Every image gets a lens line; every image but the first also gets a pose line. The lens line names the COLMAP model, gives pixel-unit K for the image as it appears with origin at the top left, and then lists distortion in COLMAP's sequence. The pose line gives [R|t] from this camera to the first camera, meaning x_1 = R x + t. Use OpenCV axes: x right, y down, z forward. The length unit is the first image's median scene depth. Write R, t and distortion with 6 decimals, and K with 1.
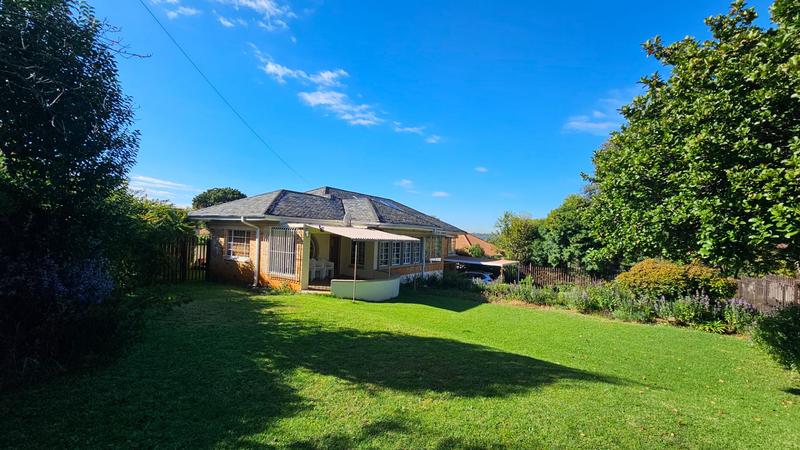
lens RADIAL K [[326.2, 0, 395.9], [0, 326.2, 229.0], [0, 0, 1]] dist [-0.000037, -0.000973]
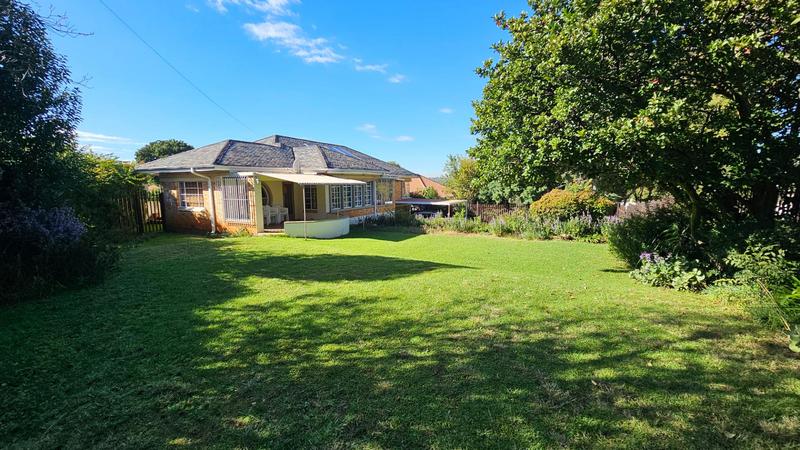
lens RADIAL K [[326.2, 0, 395.9], [0, 326.2, 229.0], [0, 0, 1]] dist [-0.000037, -0.000973]
pose [[0.993068, -0.061133, 0.100397, 0.057145], [0.044279, 0.985755, 0.162254, 0.013876], [-0.108886, -0.156684, 0.981628, -0.117099]]
